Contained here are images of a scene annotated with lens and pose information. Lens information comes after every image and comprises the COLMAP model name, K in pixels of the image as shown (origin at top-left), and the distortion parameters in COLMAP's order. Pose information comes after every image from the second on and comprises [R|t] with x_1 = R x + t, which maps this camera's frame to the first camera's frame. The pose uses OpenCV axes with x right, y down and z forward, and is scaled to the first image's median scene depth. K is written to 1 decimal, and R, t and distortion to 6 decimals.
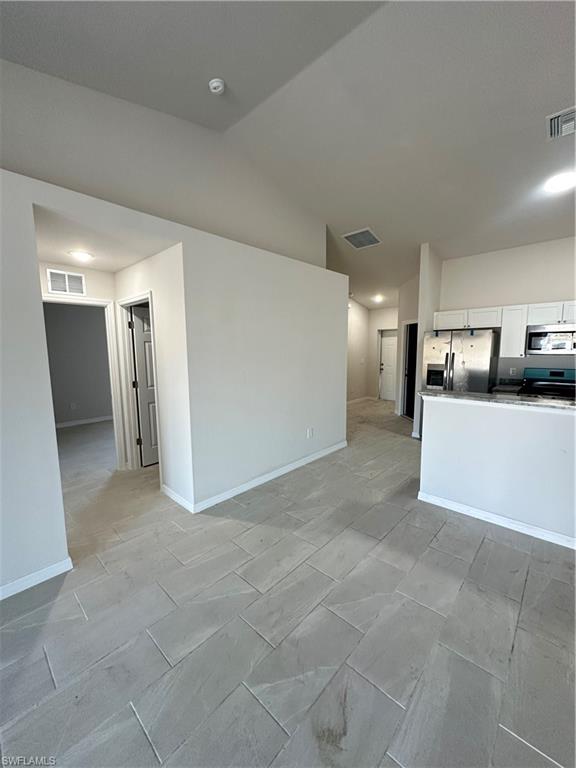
lens RADIAL K [[306.1, 0, 288.0], [0, 306.1, 384.0], [0, 0, 1]] dist [-0.002375, -0.000026]
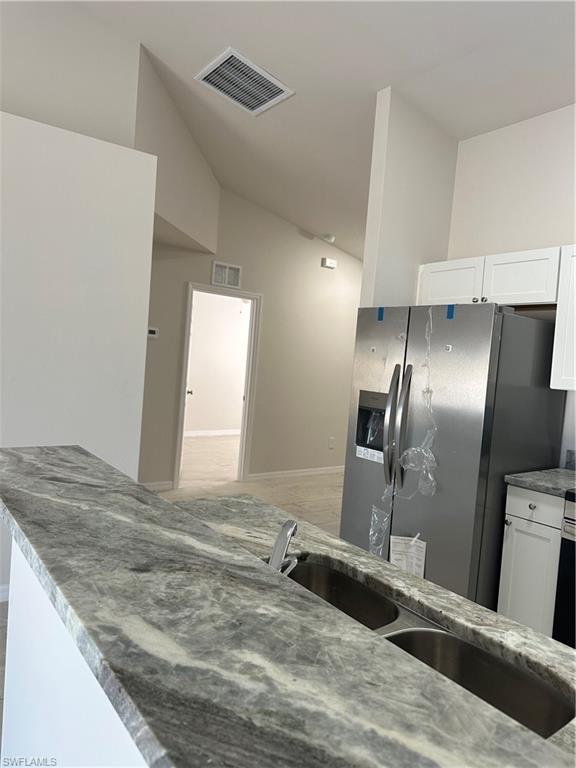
lens RADIAL K [[533.6, 0, 288.0], [0, 533.6, 384.0], [0, 0, 1]] dist [0.118705, -0.215218]
pose [[0.978665, 0.086271, -0.186471, 0.512447], [-0.099100, 0.993231, -0.060593, -0.025268], [0.179982, 0.077780, 0.980590, 0.336232]]
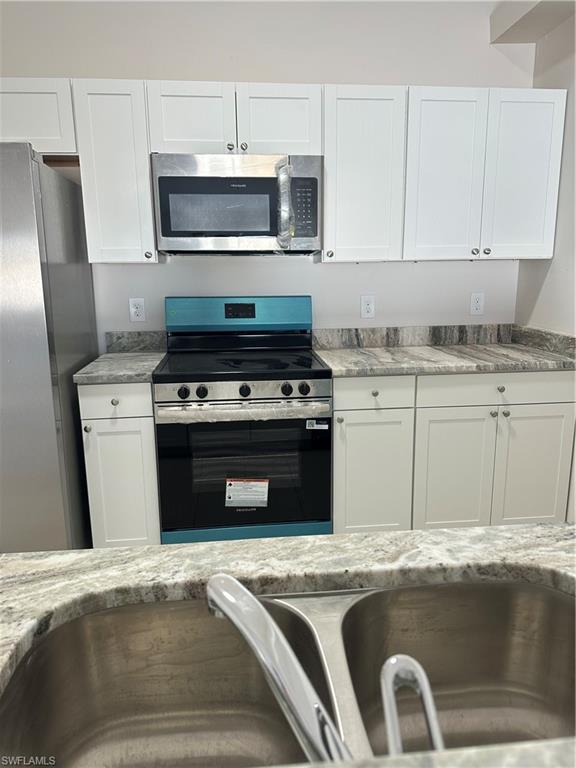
lens RADIAL K [[533.6, 0, 288.0], [0, 533.6, 384.0], [0, 0, 1]] dist [0.118705, -0.215218]
pose [[0.661372, -0.160080, 0.732777, 0.417318], [0.090367, 0.986849, 0.134023, -0.024877], [-0.744595, -0.022421, 0.667140, 0.505148]]
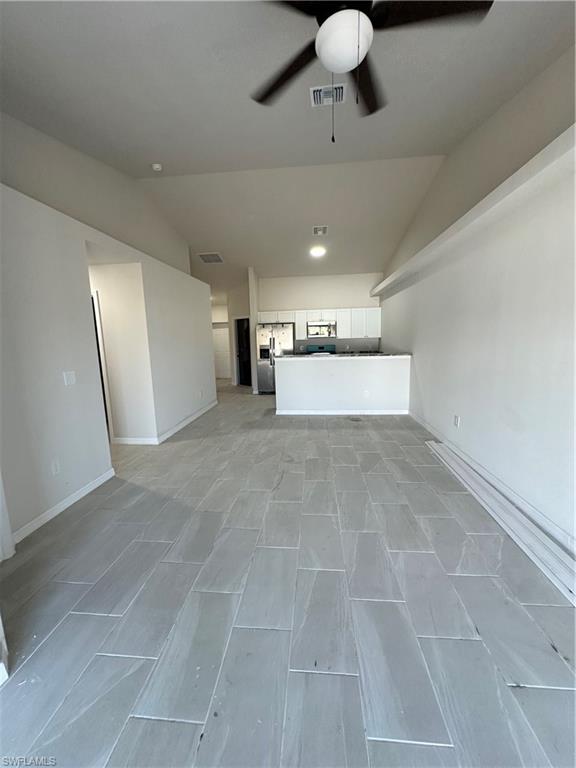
lens RADIAL K [[306.1, 0, 288.0], [0, 306.1, 384.0], [0, 0, 1]] dist [-0.002375, -0.000026]
pose [[0.792543, -0.103446, 0.600978, -0.409424], [0.090020, 0.994556, 0.052478, 0.066205], [-0.603135, 0.012509, 0.797541, -0.352292]]
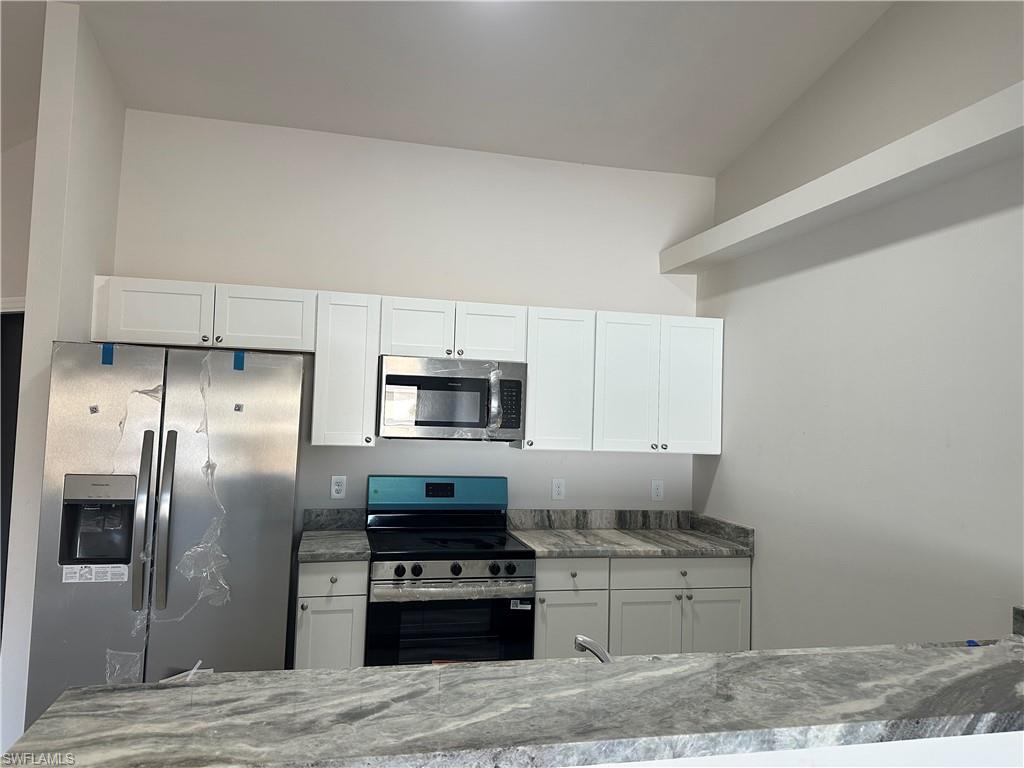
lens RADIAL K [[712.8, 0, 505.2], [0, 712.8, 372.3], [0, 0, 1]] dist [0.109084, -0.130758]
pose [[0.554386, 0.073817, 0.828979, 0.177291], [0.056119, 0.990476, -0.125728, -0.057252], [-0.830365, 0.116223, 0.544964, 0.414496]]
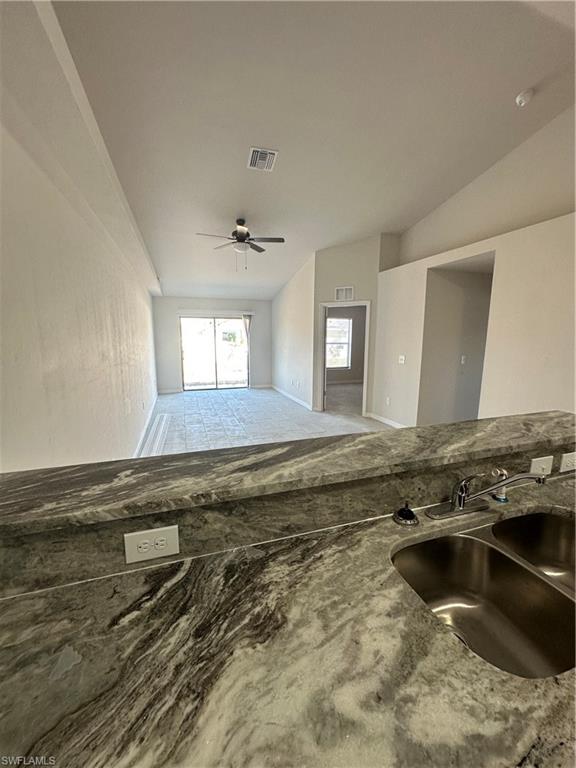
lens RADIAL K [[306.1, 0, 288.0], [0, 306.1, 384.0], [0, 0, 1]] dist [-0.002375, -0.000026]
pose [[-0.474305, 0.141774, -0.868870, 0.712378], [-0.097716, 0.972371, 0.212004, -0.060245], [0.874921, 0.185457, -0.447347, 0.512135]]
